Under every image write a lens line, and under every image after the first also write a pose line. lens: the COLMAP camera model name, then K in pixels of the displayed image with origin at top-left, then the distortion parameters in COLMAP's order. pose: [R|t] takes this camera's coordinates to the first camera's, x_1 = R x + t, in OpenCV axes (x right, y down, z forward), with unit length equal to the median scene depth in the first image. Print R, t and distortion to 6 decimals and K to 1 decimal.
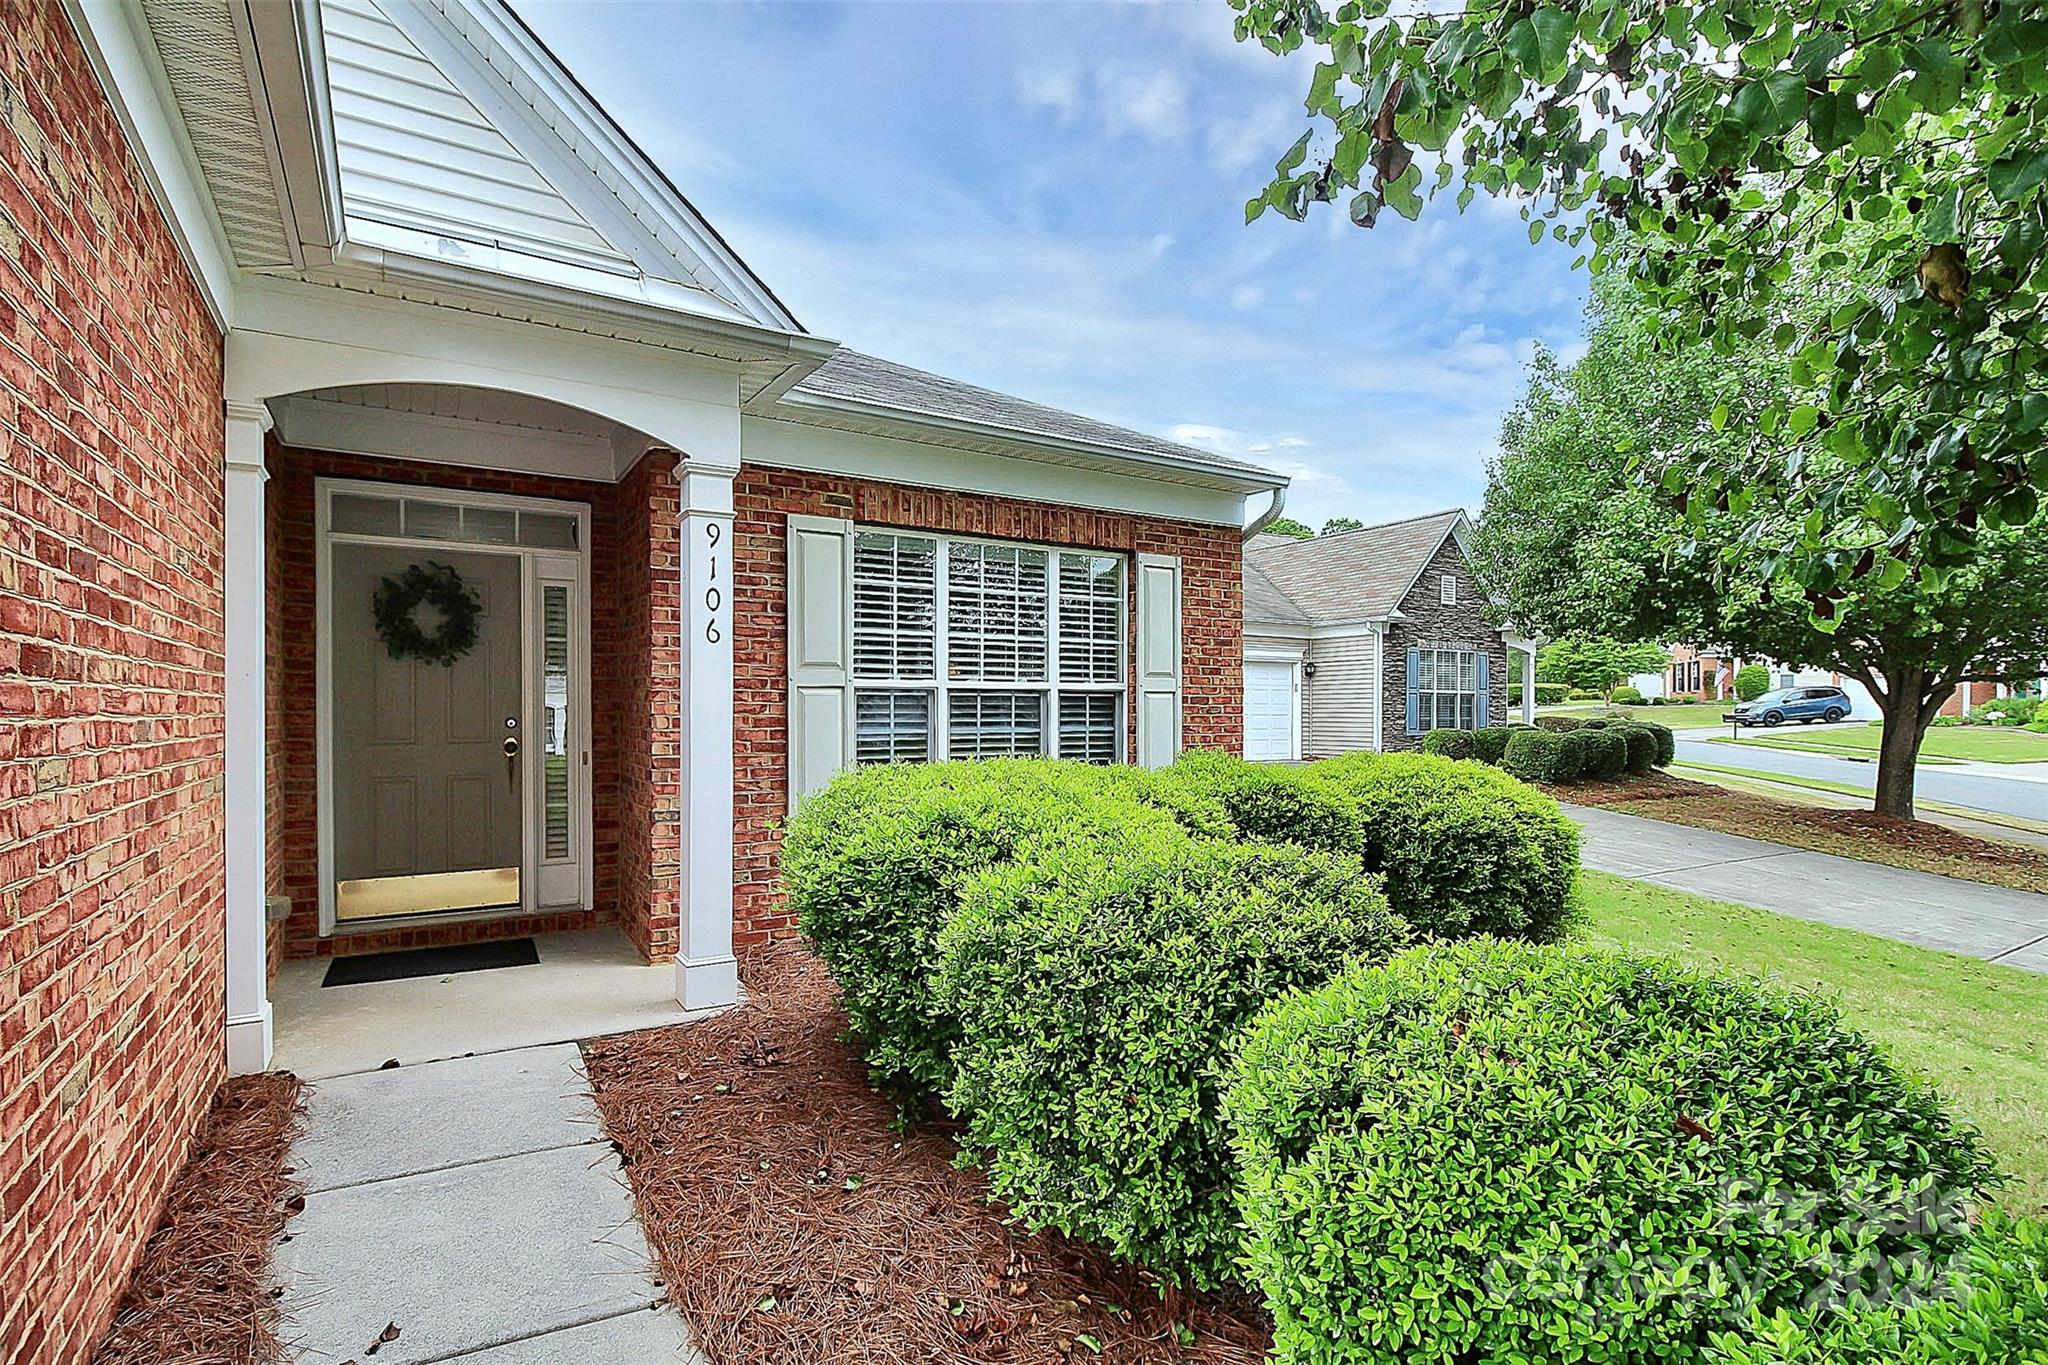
lens RADIAL K [[1014.5, 0, 1020.2], [0, 1014.5, 716.3], [0, 0, 1]] dist [0.000687, 0.000159]
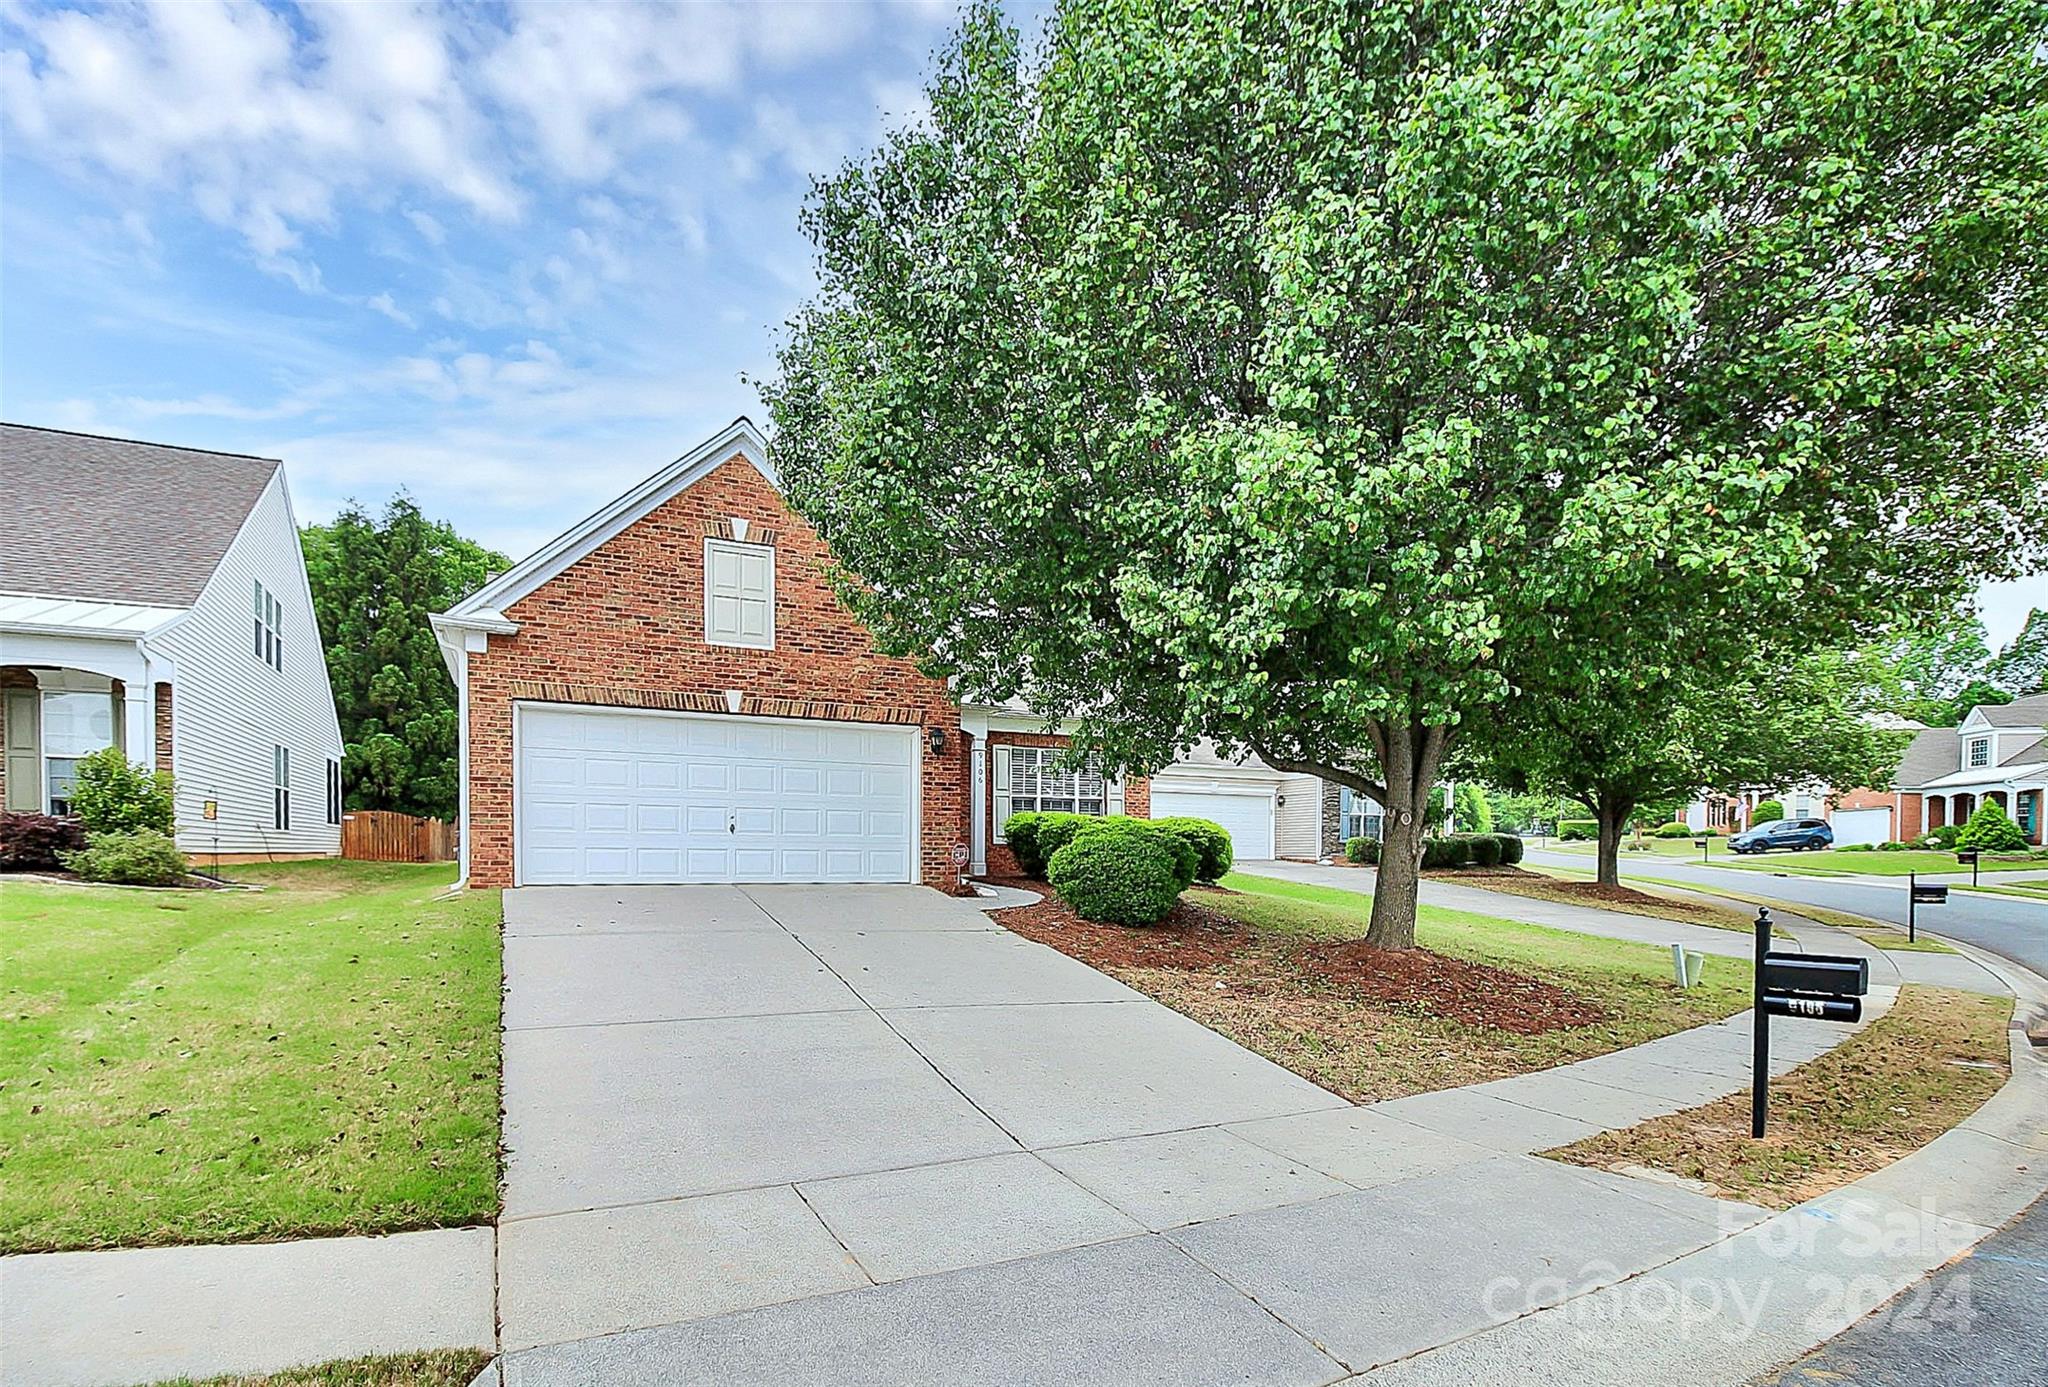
lens RADIAL K [[981.2, 0, 1024.0], [0, 981.2, 693.5], [0, 0, 1]] dist [0.000405, 0.000175]
pose [[0.994794, -0.017194, -0.100445, 0.068052], [0.000185, 0.985967, -0.166943, 0.059336], [0.101906, 0.166055, 0.980837, -0.740454]]
